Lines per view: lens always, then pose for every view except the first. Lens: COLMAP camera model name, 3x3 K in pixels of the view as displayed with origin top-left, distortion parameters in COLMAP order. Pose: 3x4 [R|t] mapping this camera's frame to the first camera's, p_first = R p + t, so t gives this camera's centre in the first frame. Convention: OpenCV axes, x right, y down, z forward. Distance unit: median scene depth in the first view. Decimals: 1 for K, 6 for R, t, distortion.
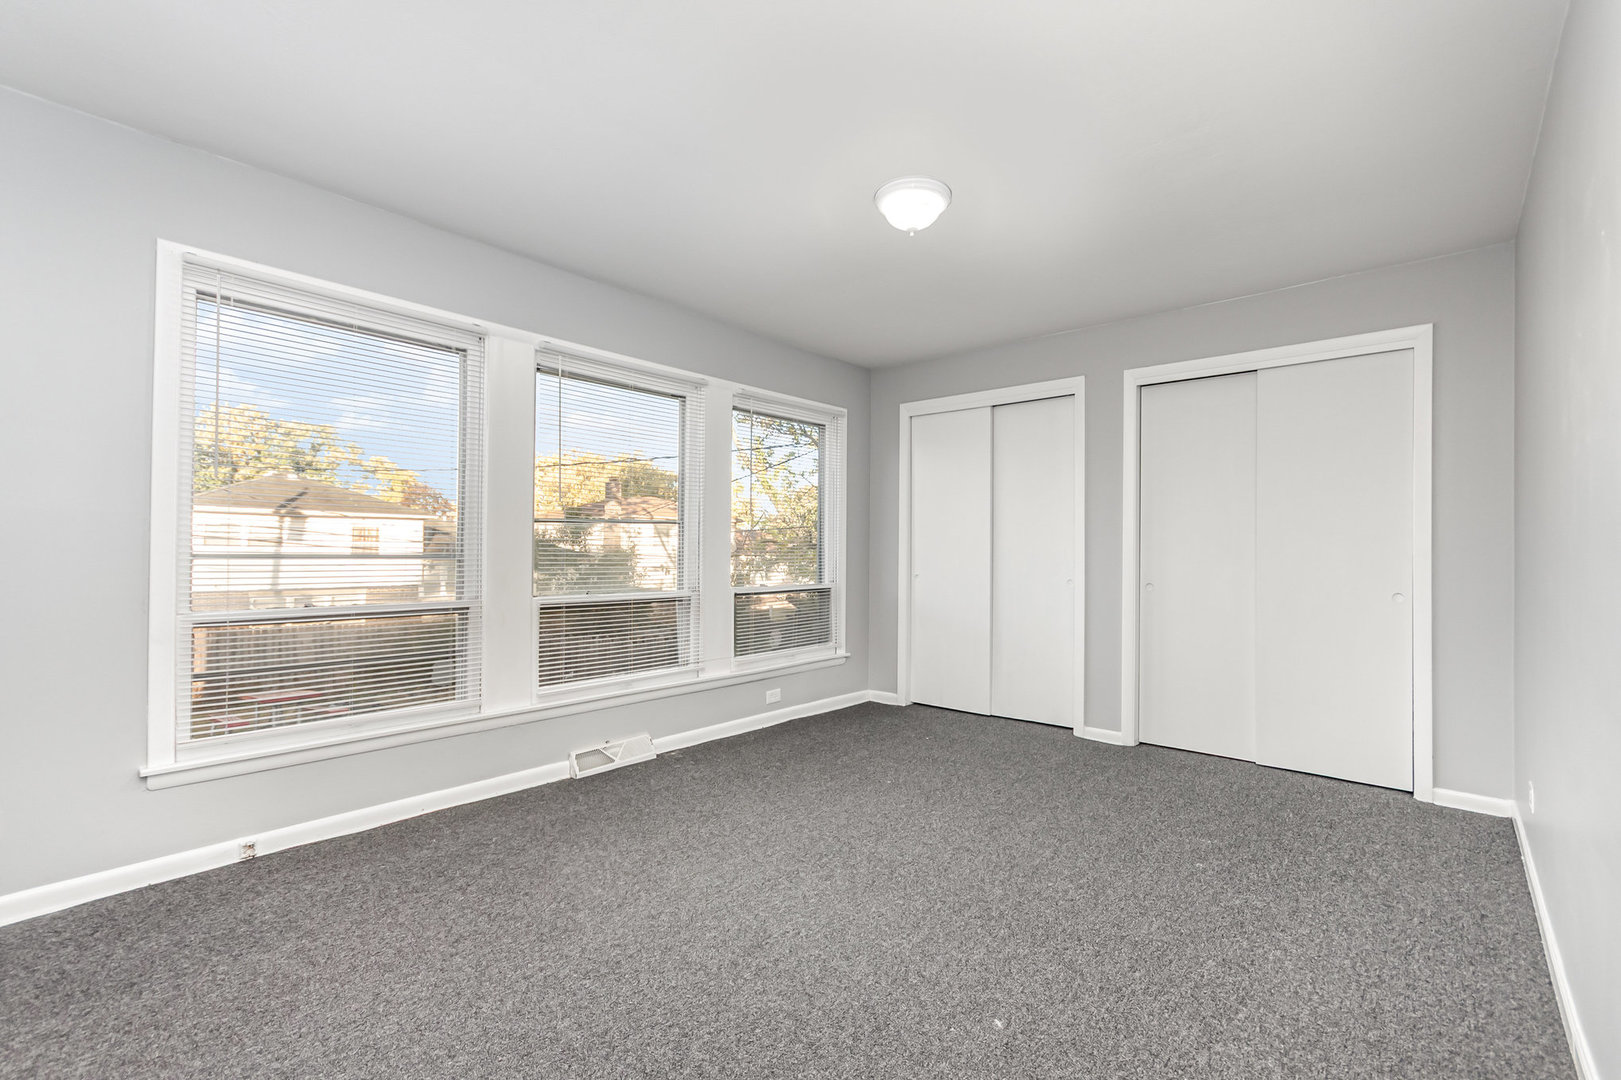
lens RADIAL K [[694.4, 0, 810.5], [0, 694.4, 540.0], [0, 0, 1]] dist [0.001314, 0.000095]
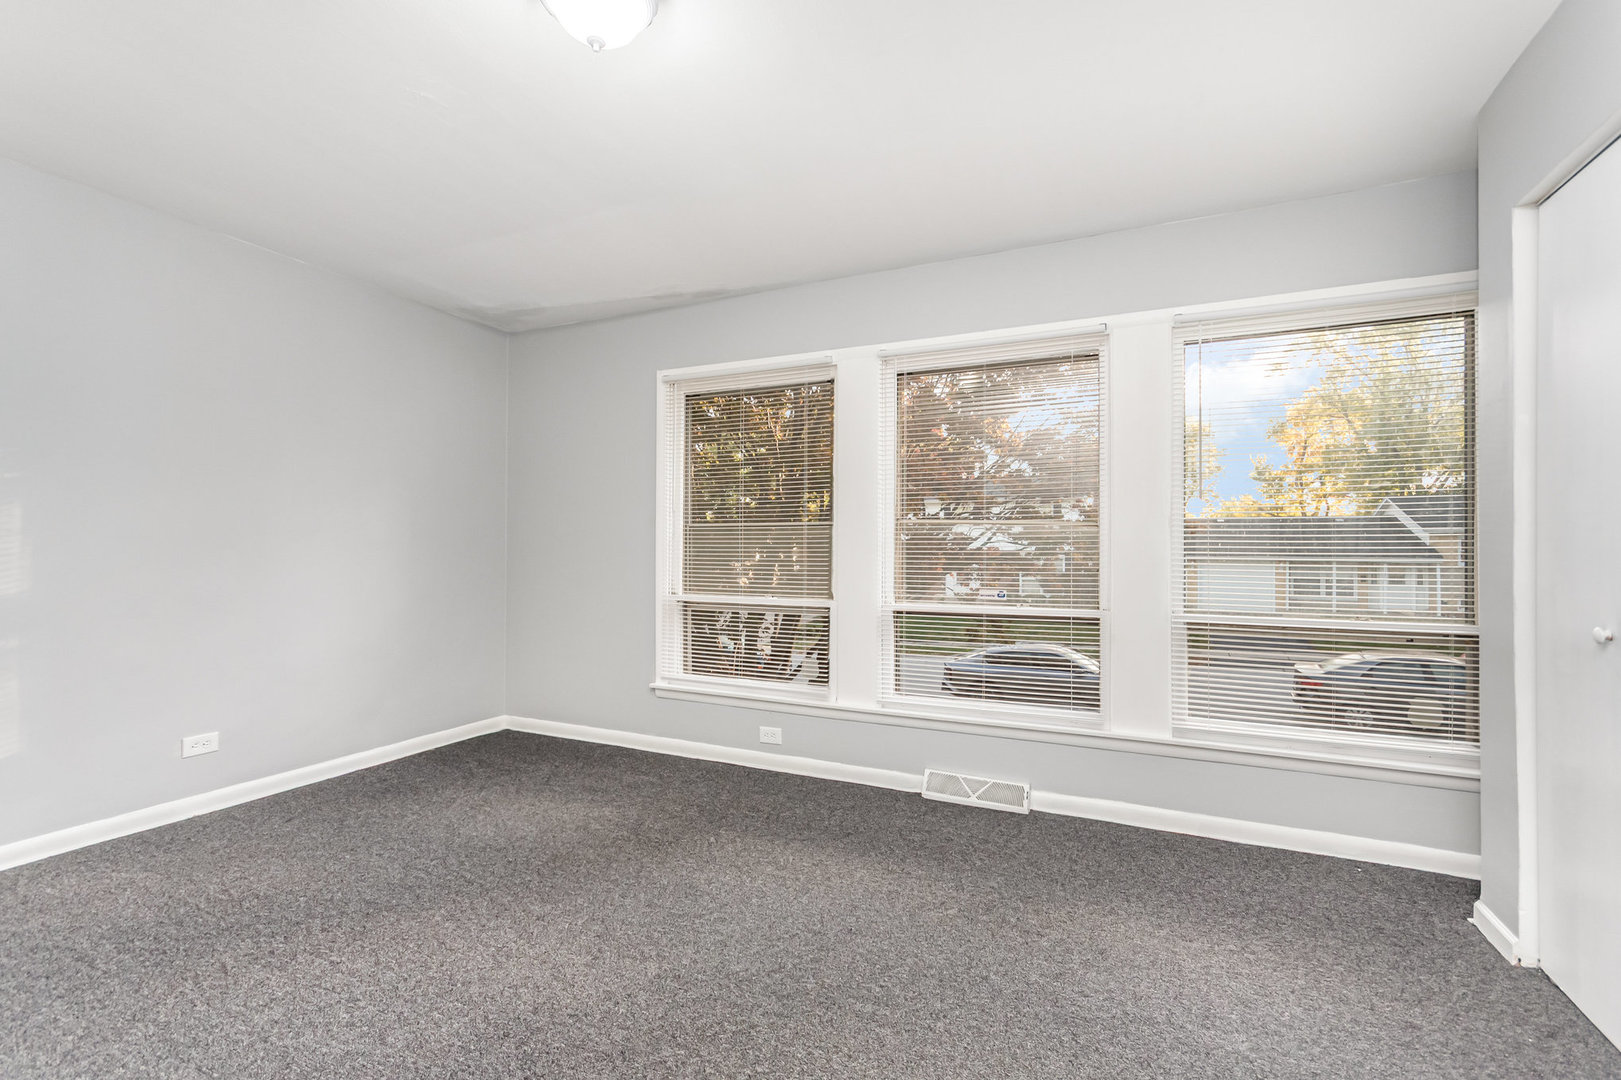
lens RADIAL K [[694.4, 0, 810.5], [0, 694.4, 540.0], [0, 0, 1]] dist [0.001314, 0.000095]
pose [[0.301574, -0.026806, -0.953066, 0.291163], [0.013001, 0.999627, -0.024001, 0.006797], [0.953354, -0.005153, 0.301810, 0.309210]]
